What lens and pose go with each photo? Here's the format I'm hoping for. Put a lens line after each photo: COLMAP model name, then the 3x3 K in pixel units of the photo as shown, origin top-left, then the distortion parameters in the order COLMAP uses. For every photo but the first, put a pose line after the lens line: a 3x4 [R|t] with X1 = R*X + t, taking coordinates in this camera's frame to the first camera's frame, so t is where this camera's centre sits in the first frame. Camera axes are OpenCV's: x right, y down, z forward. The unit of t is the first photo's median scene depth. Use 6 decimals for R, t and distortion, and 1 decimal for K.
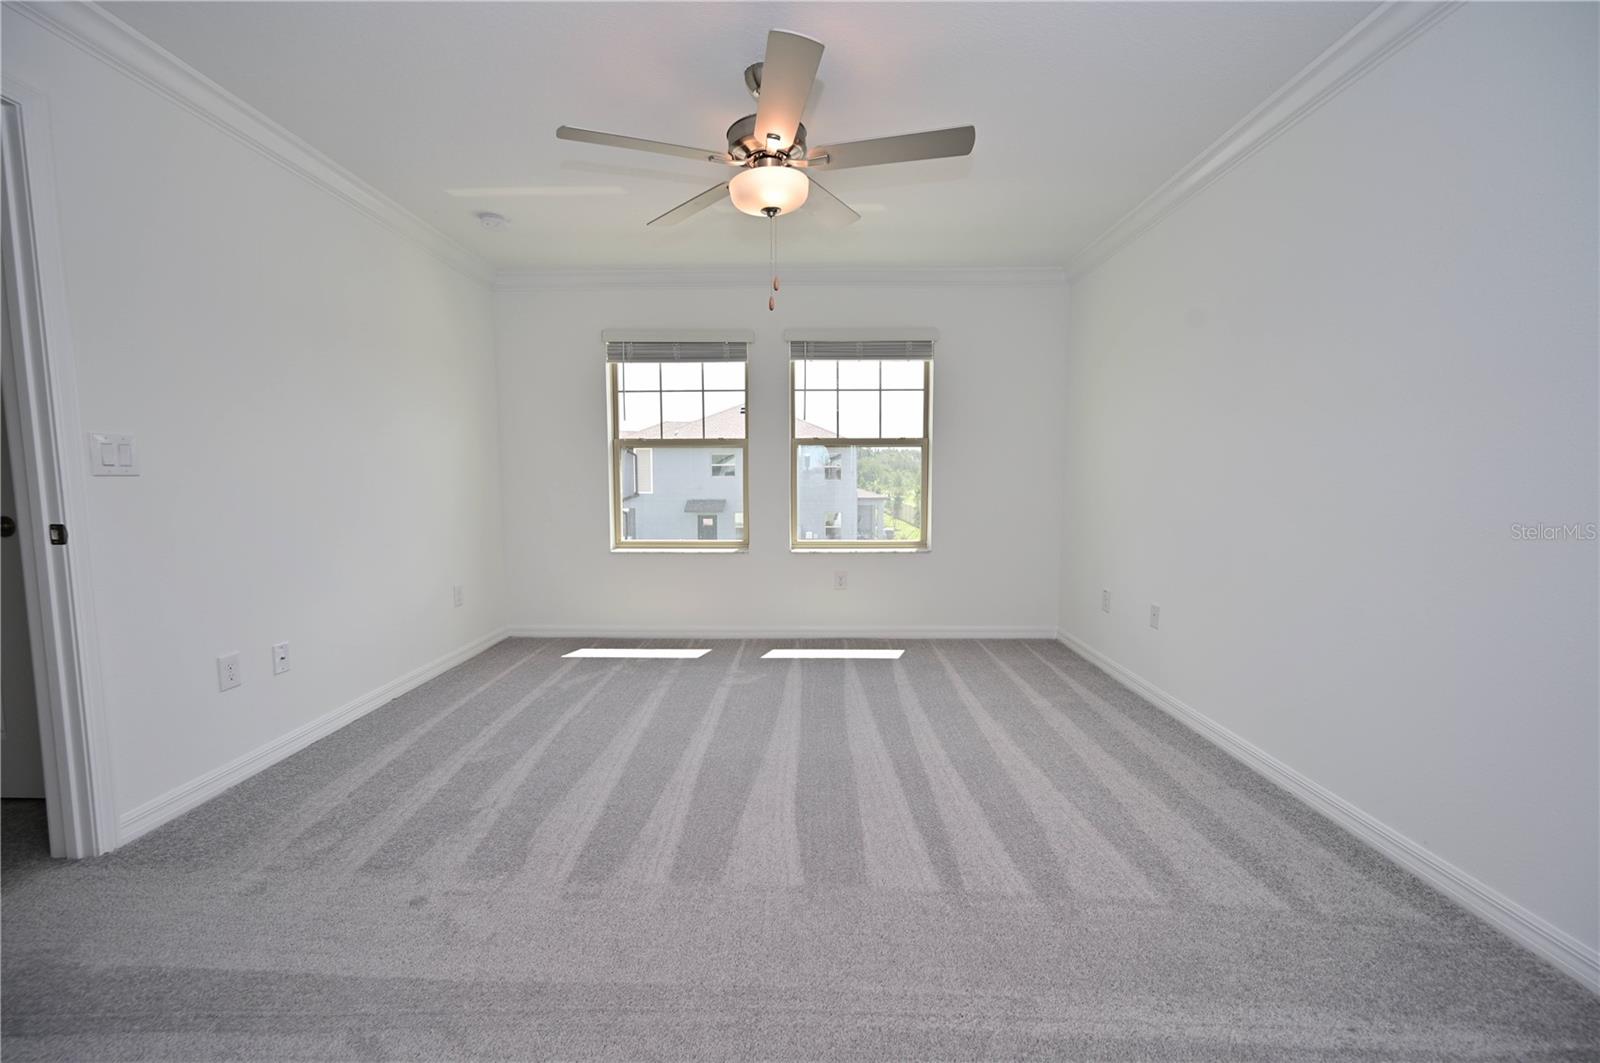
lens RADIAL K [[630.2, 0, 792.6], [0, 630.2, 528.1], [0, 0, 1]] dist [-0.001089, 0.000816]
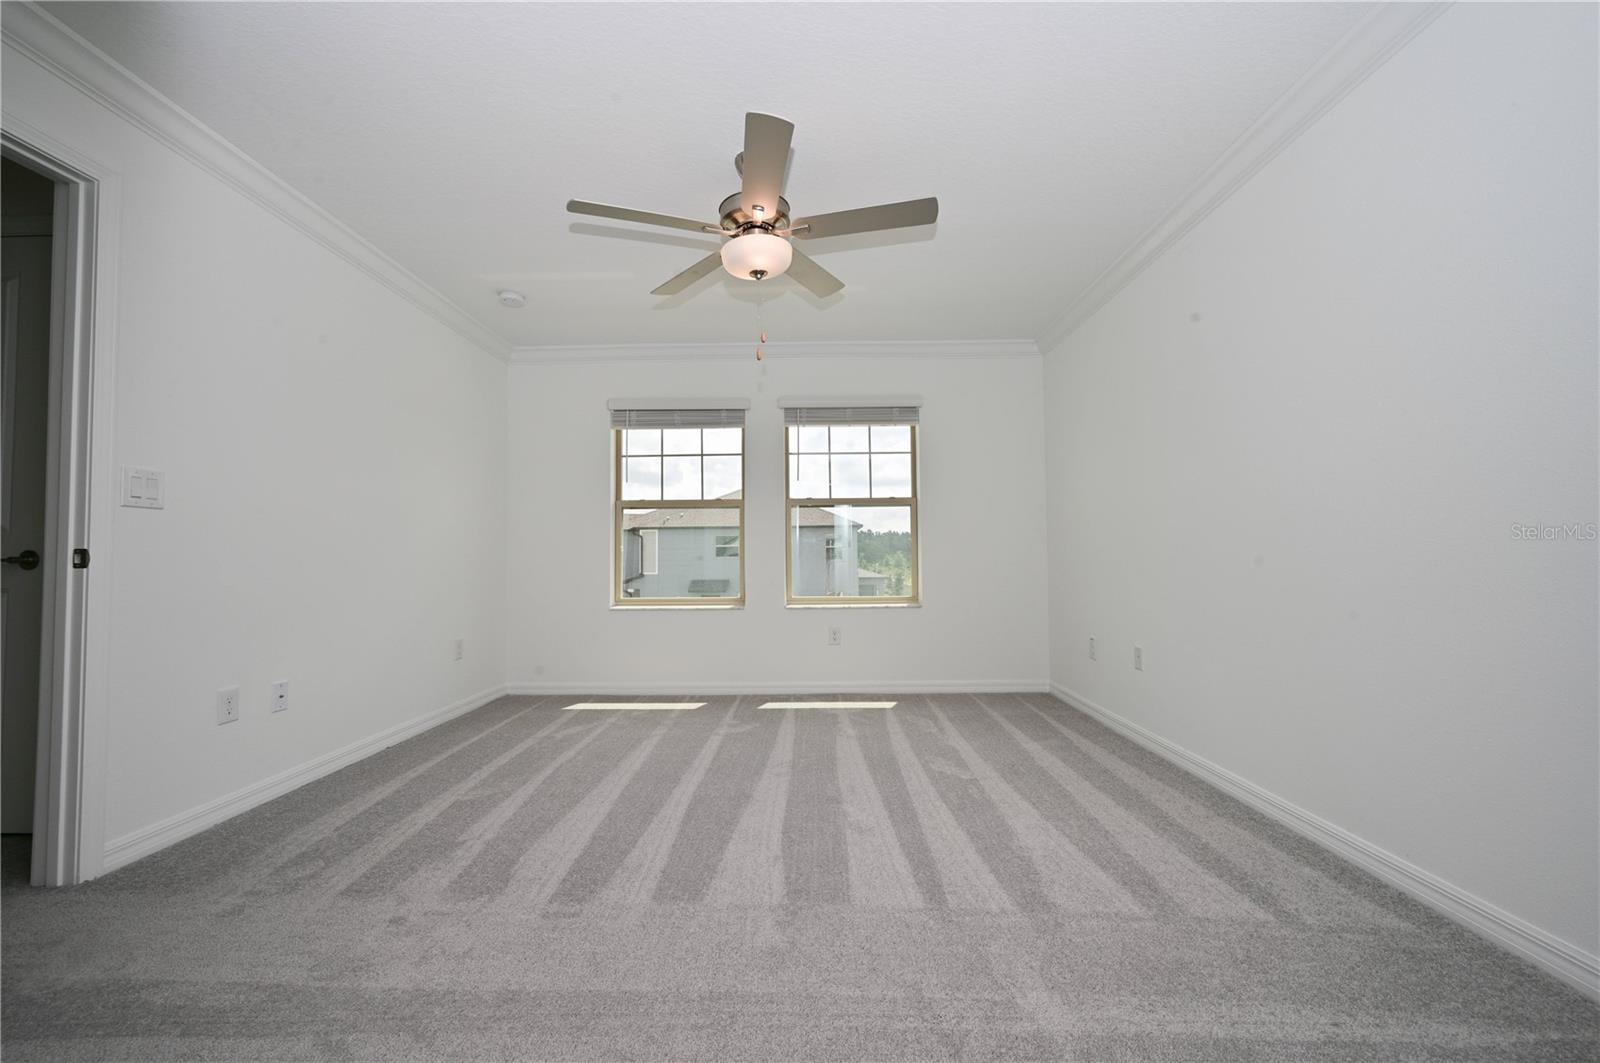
lens RADIAL K [[630.2, 0, 803.7], [0, 630.2, 557.1], [0, 0, 1]] dist [-0.001089, 0.000816]
pose [[0.999981, -0.006057, 0.001011, 0.044432], [0.006134, 0.992749, -0.120051, 0.135719], [-0.000277, 0.120055, 0.992767, -0.048218]]
